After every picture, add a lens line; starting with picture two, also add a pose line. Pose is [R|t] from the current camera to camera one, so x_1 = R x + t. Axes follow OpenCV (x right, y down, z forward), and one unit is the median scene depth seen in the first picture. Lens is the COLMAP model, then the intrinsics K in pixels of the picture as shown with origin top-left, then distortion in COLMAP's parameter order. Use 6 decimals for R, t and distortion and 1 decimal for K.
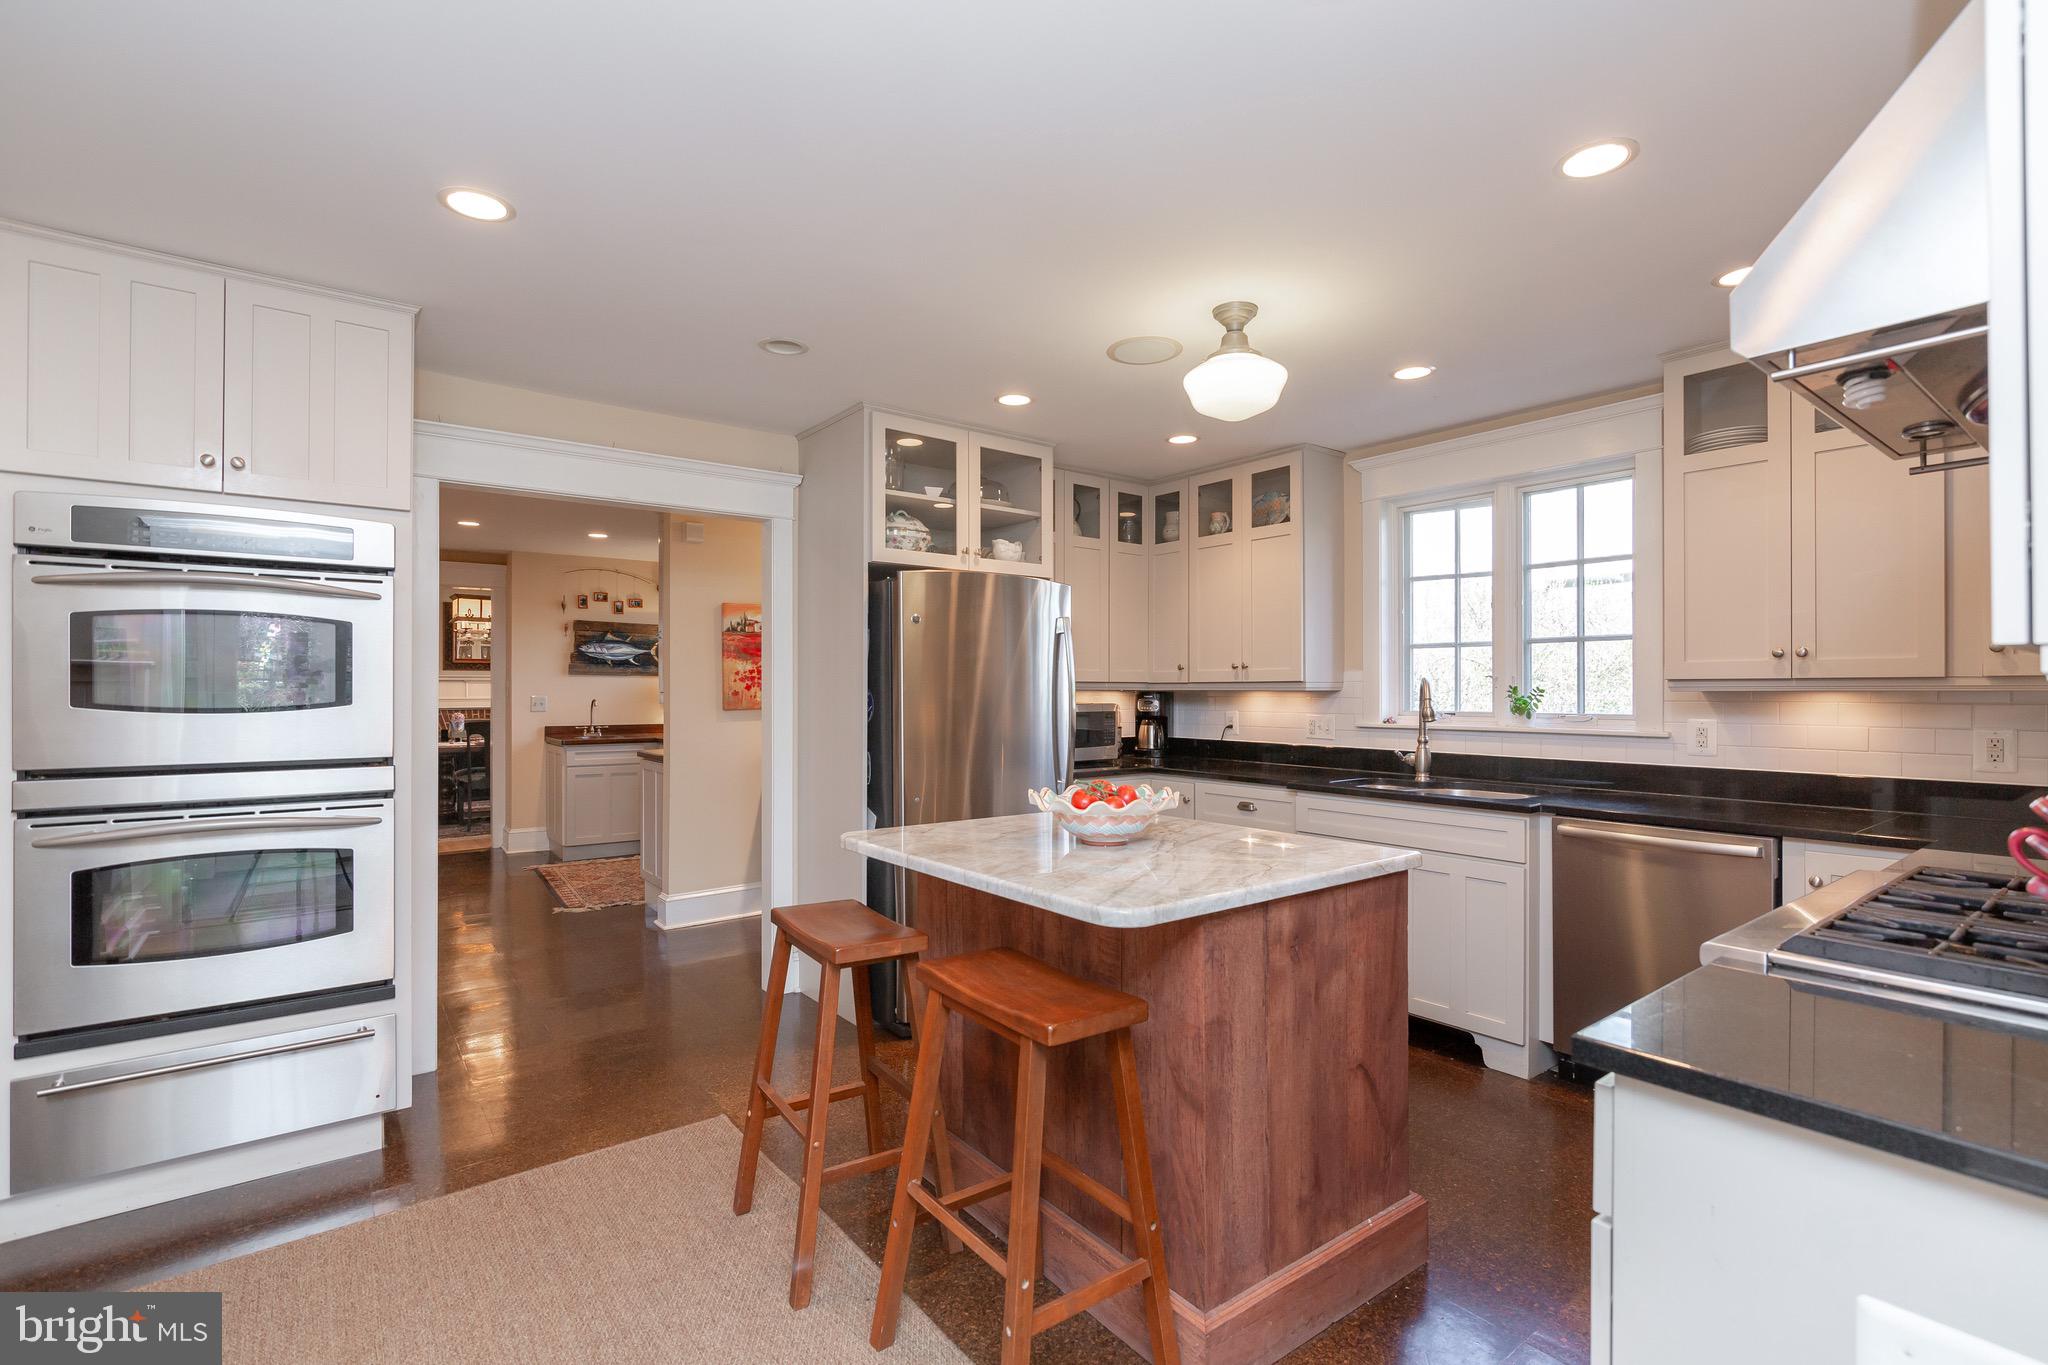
lens RADIAL K [[933.9, 0, 1029.8], [0, 933.9, 678.7], [0, 0, 1]] dist [-0.011870, 0.000025]
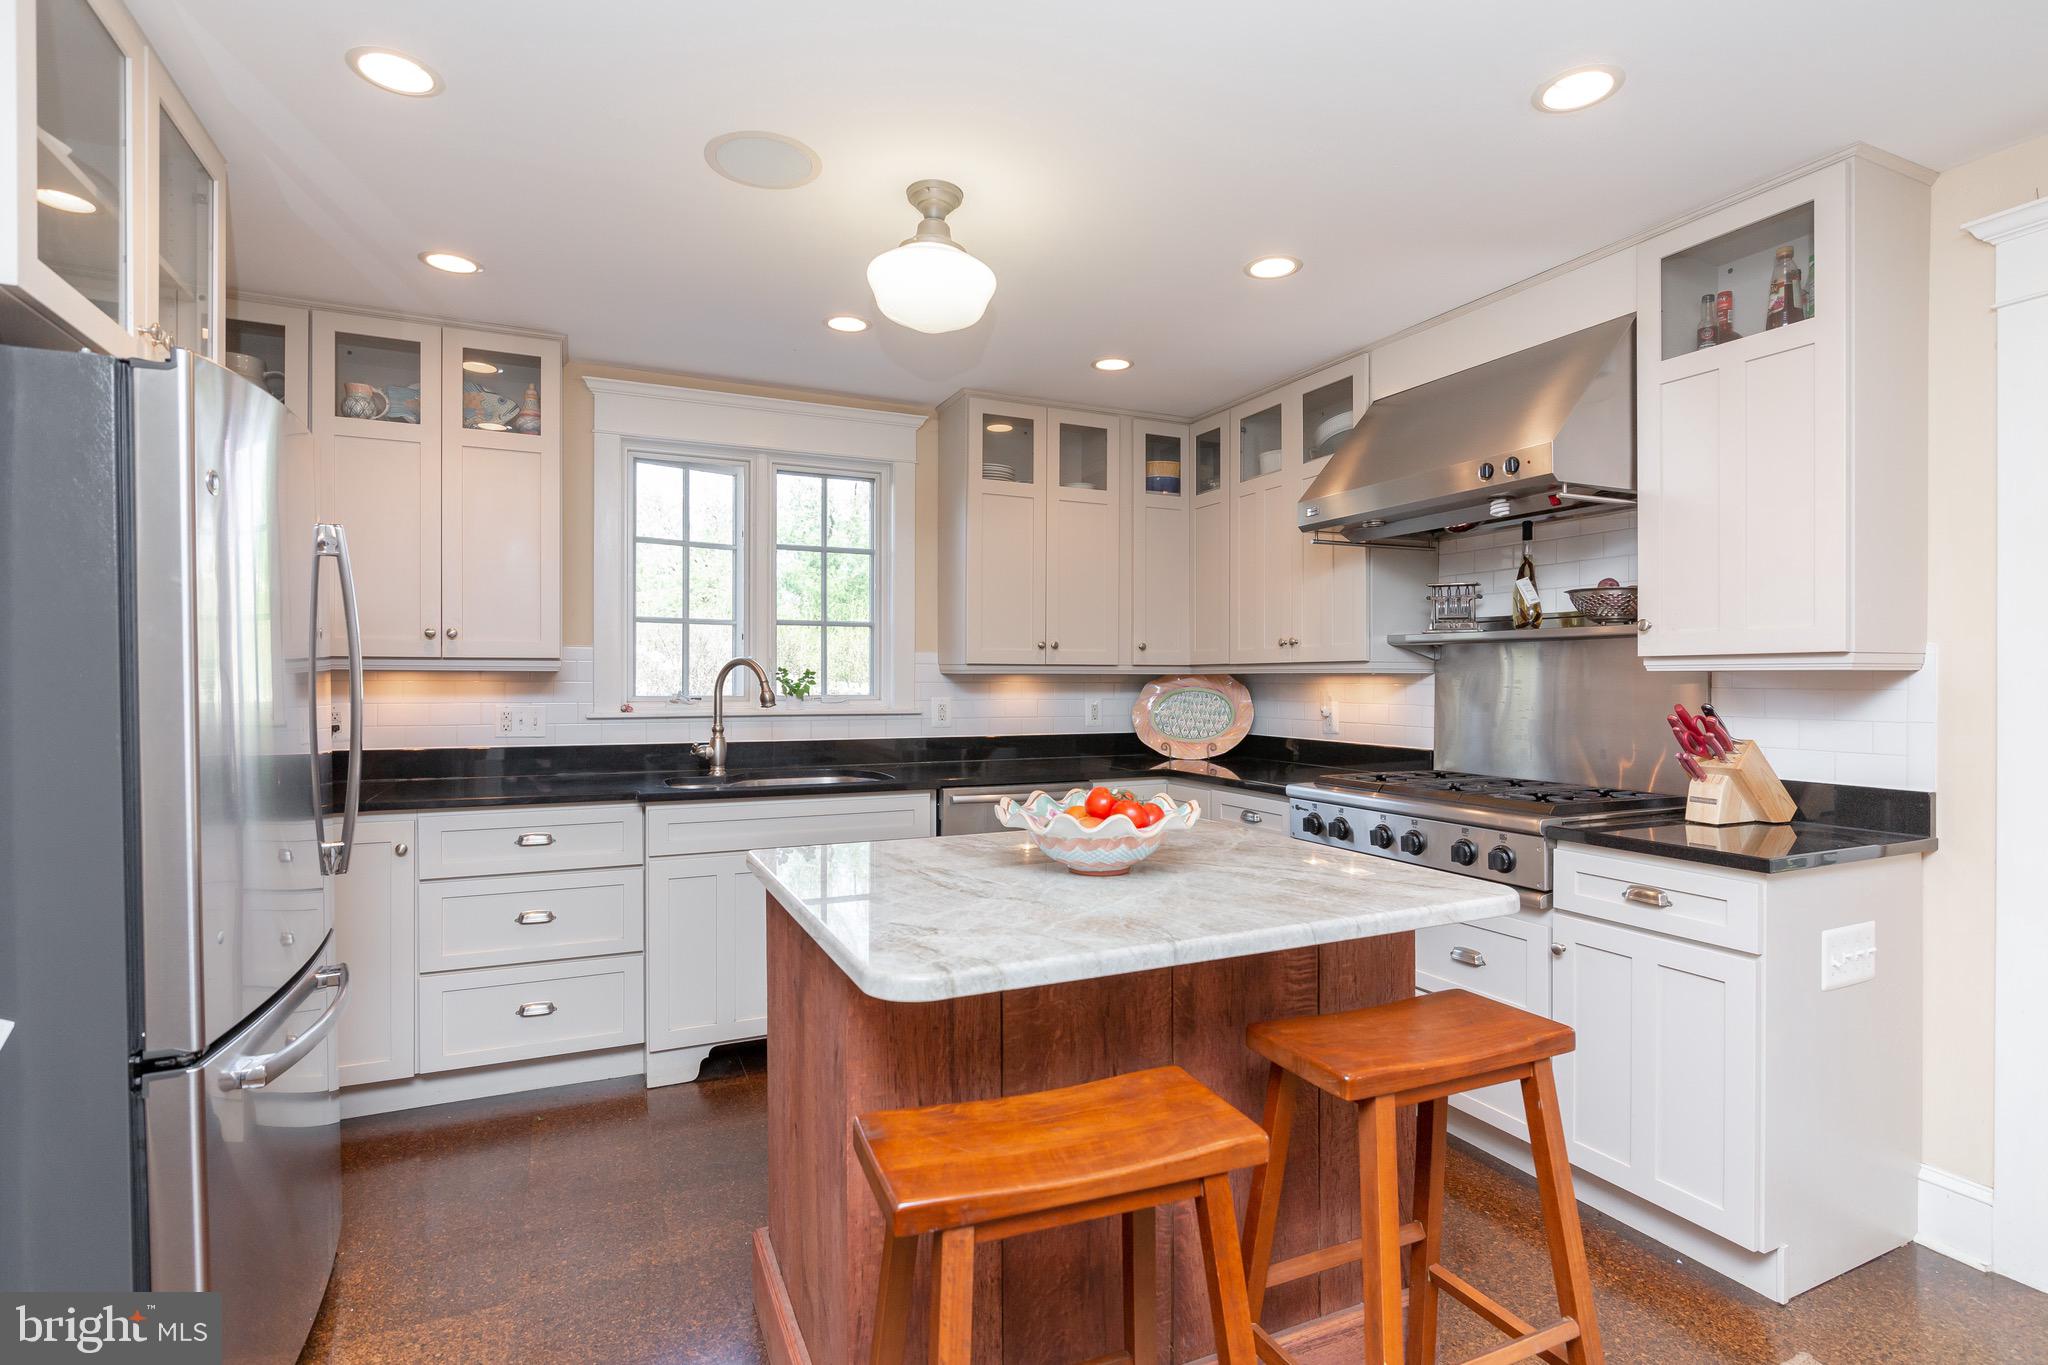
lens RADIAL K [[988.7, 0, 1032.8], [0, 988.7, 677.7], [0, 0, 1]] dist [-0.038000, -0.000053]
pose [[0.218507, -0.004400, 0.975825, -0.418169], [-0.016753, 0.999826, 0.008259, 0.005640], [-0.975692, -0.018152, 0.218395, 0.517811]]
